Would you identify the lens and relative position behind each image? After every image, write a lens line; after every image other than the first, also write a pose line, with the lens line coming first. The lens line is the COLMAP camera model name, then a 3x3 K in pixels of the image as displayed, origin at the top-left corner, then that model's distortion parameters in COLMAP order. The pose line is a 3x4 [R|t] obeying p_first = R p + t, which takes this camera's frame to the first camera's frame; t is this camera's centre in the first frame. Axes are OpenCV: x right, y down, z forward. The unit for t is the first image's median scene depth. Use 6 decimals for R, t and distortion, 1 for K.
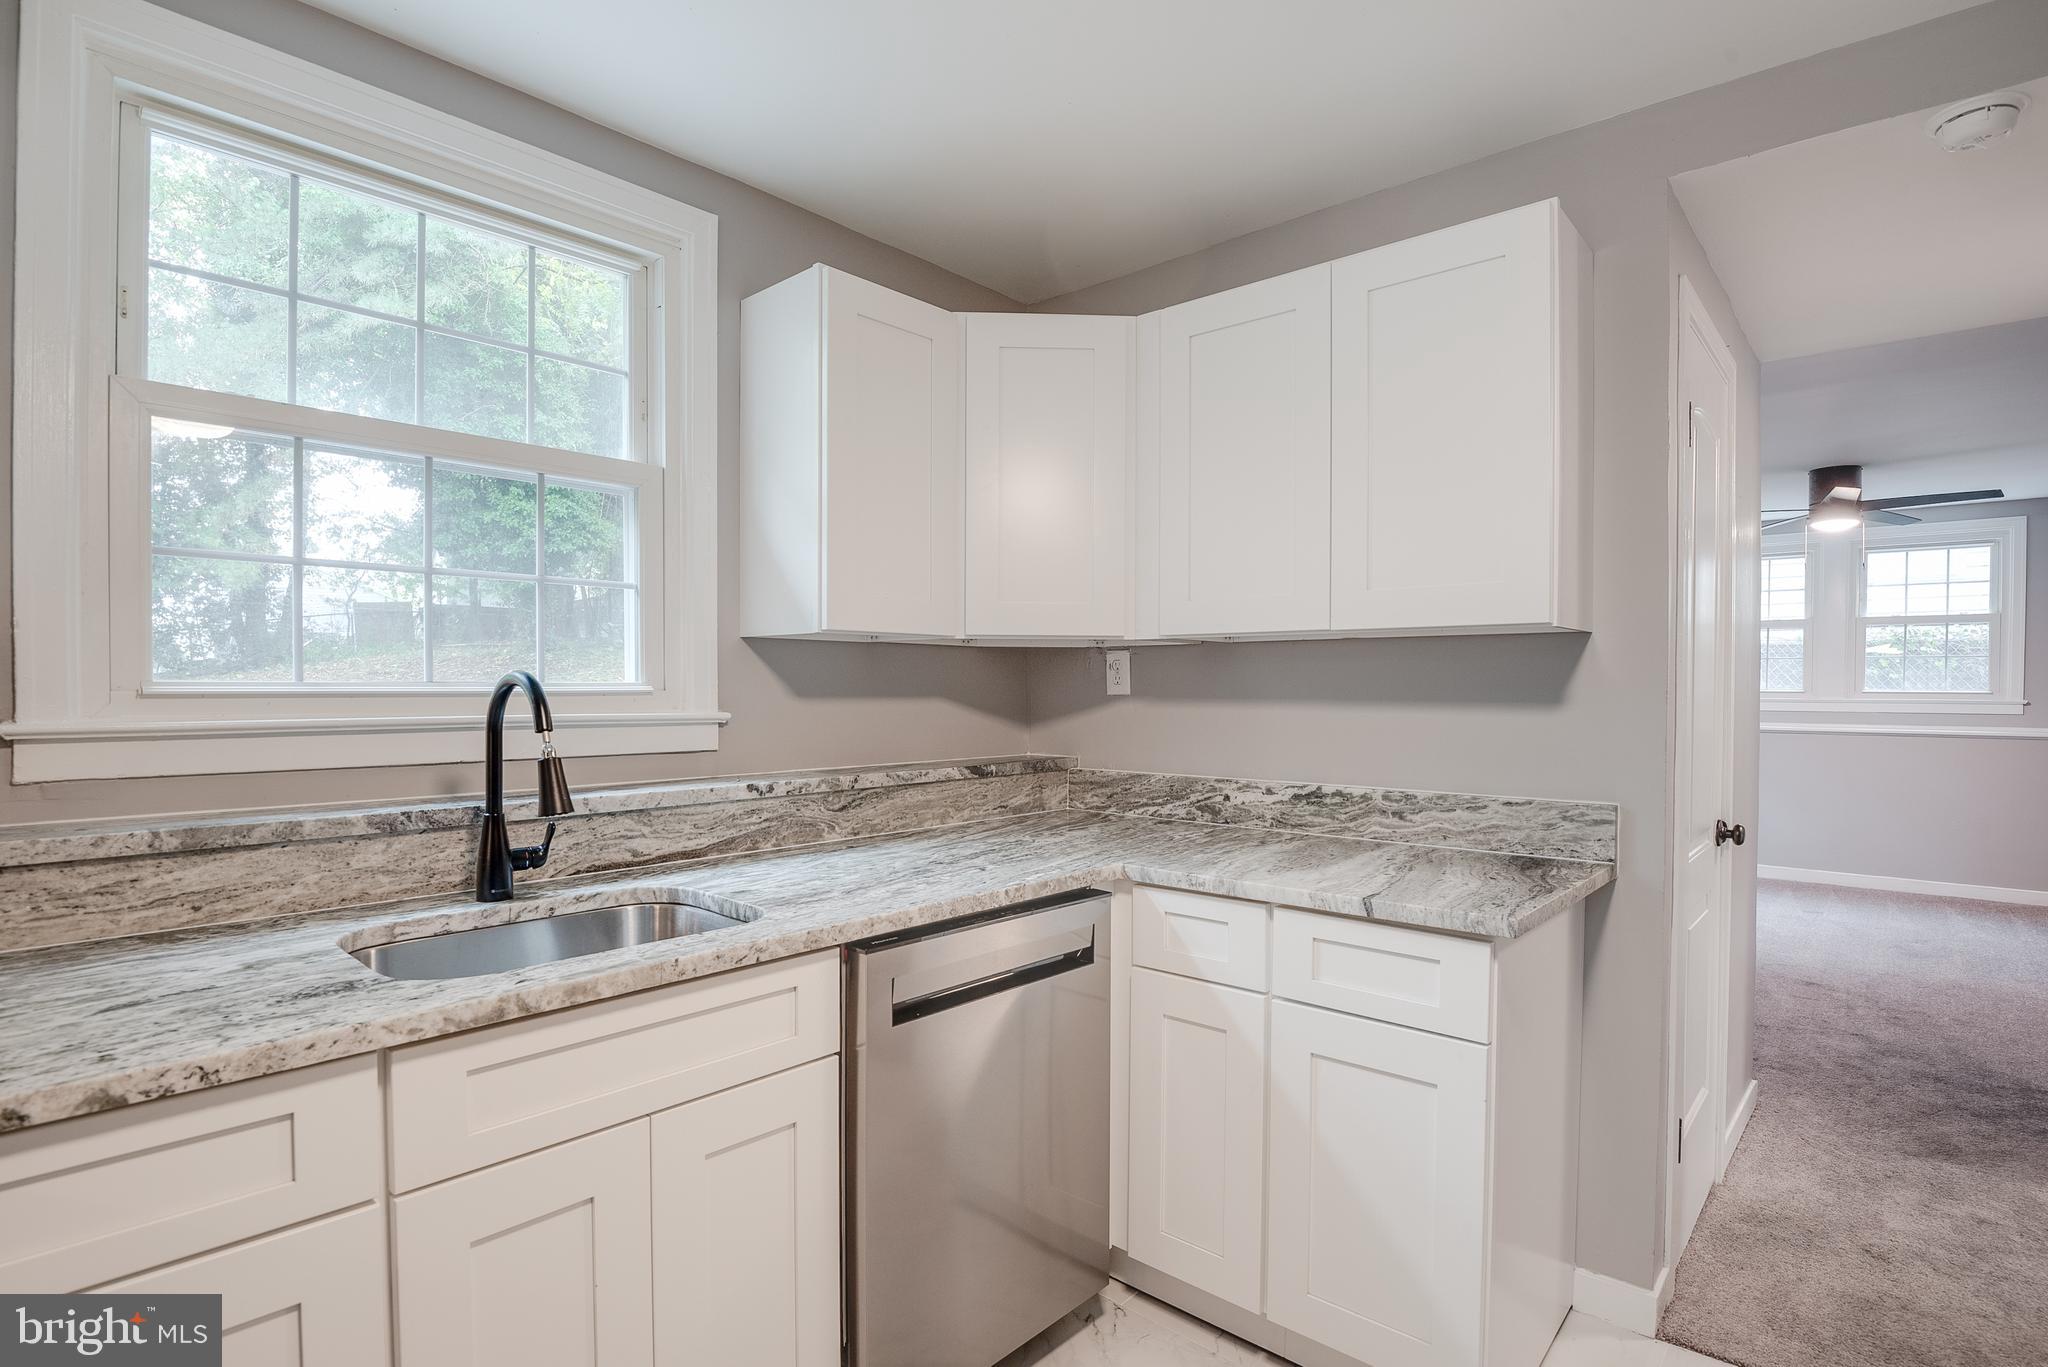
lens RADIAL K [[1034.5, 0, 1042.7], [0, 1034.5, 696.9], [0, 0, 1]] dist [-0.021835, -0.006137]
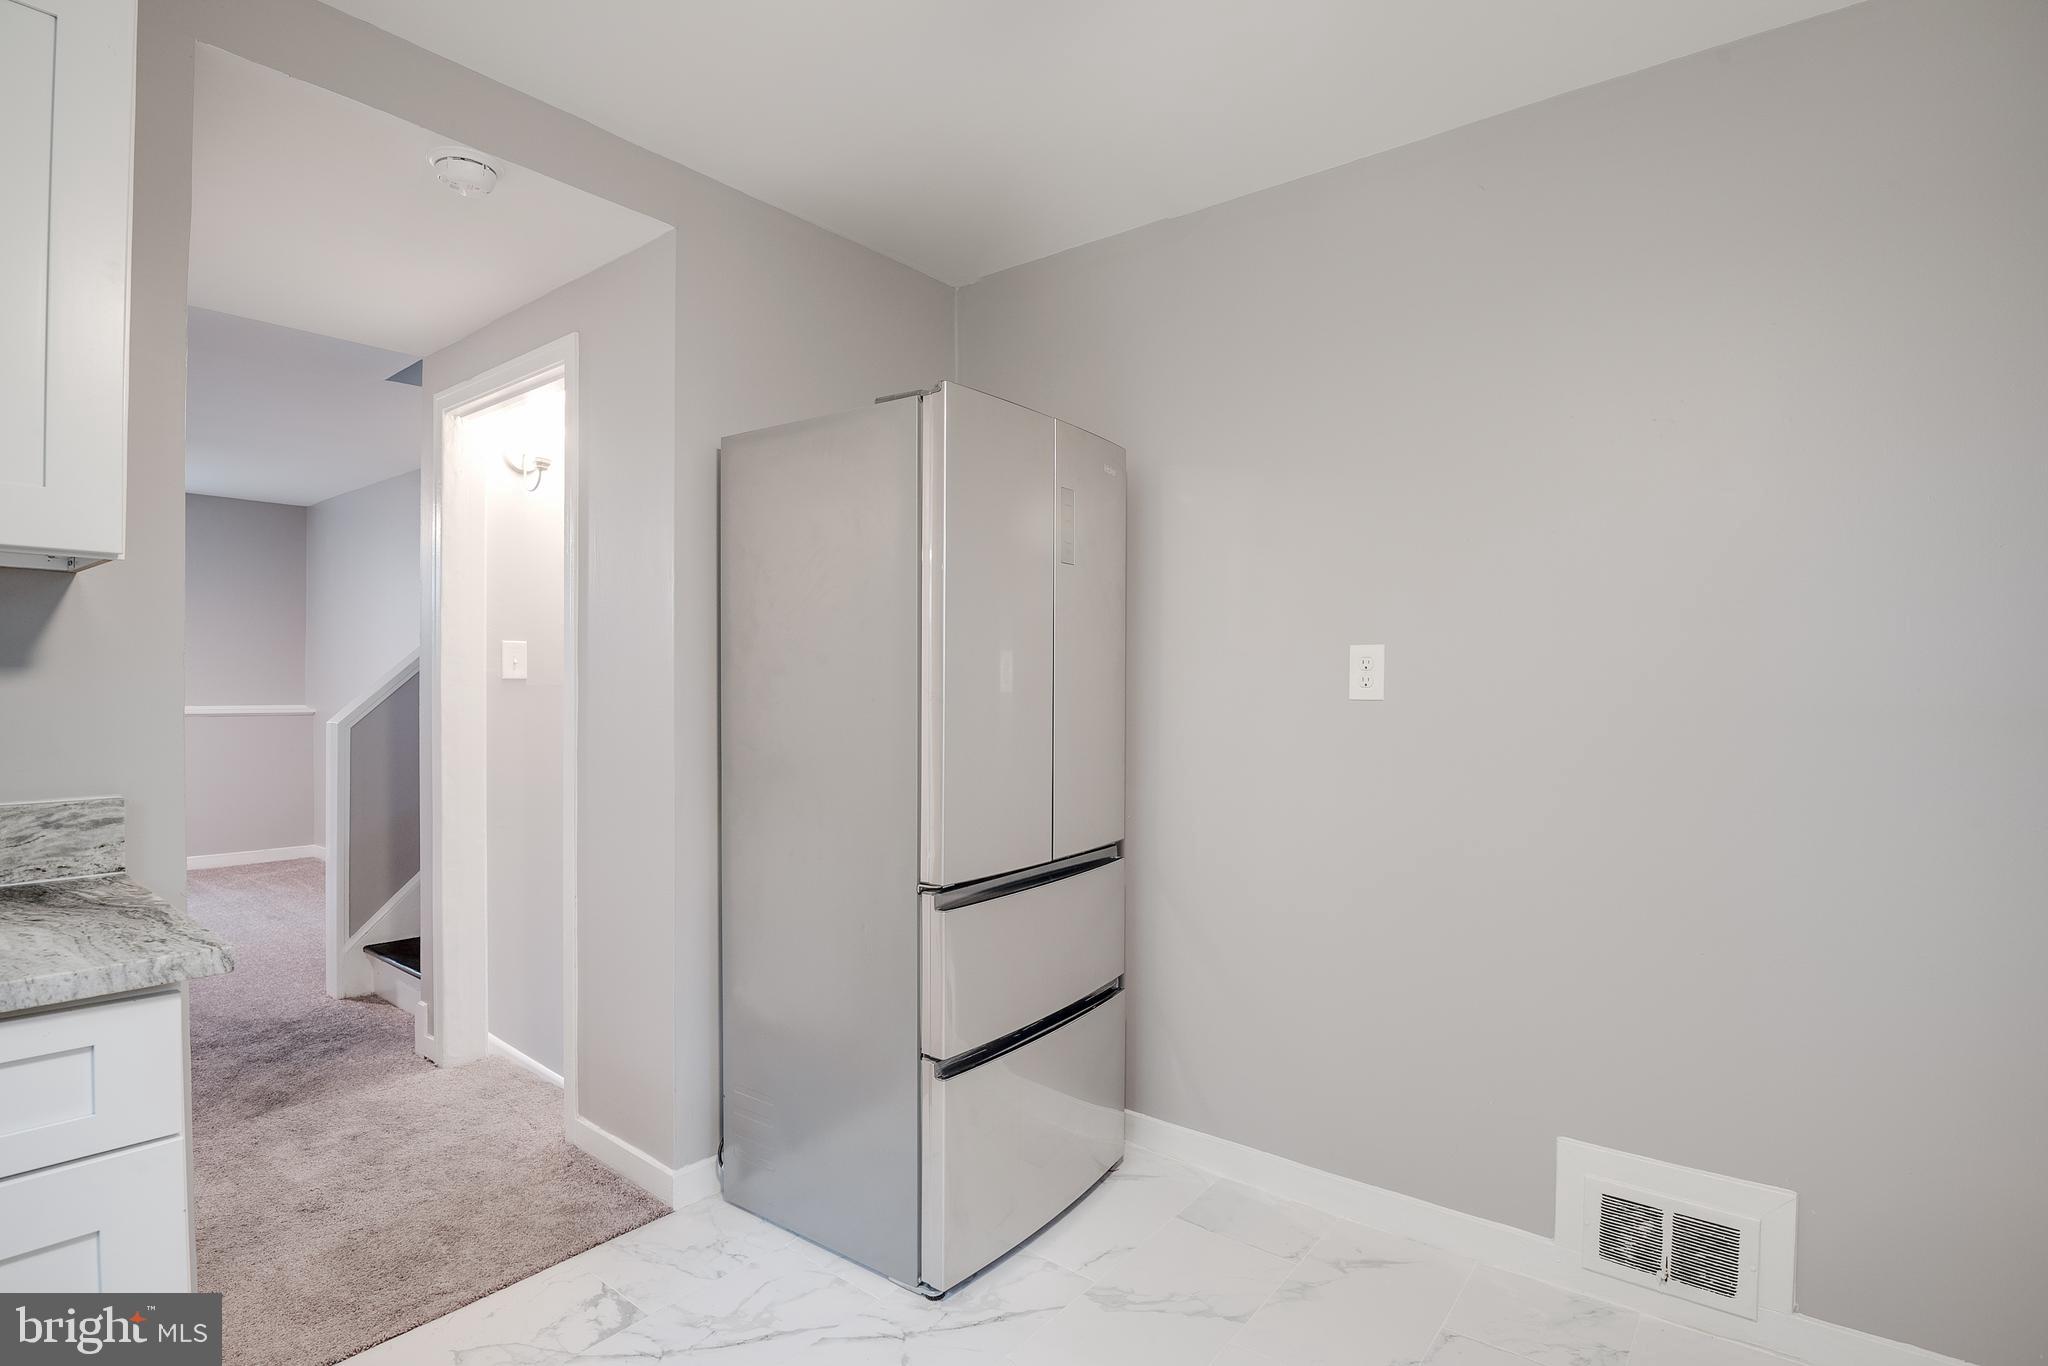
lens RADIAL K [[1034.5, 0, 1019.3], [0, 1034.5, 691.0], [0, 0, 1]] dist [-0.021835, -0.006137]
pose [[-0.062110, -0.014722, 0.997961, -0.246616], [0.003807, 0.999880, 0.014987, 0.014394], [-0.998062, 0.004730, -0.062046, 0.351046]]
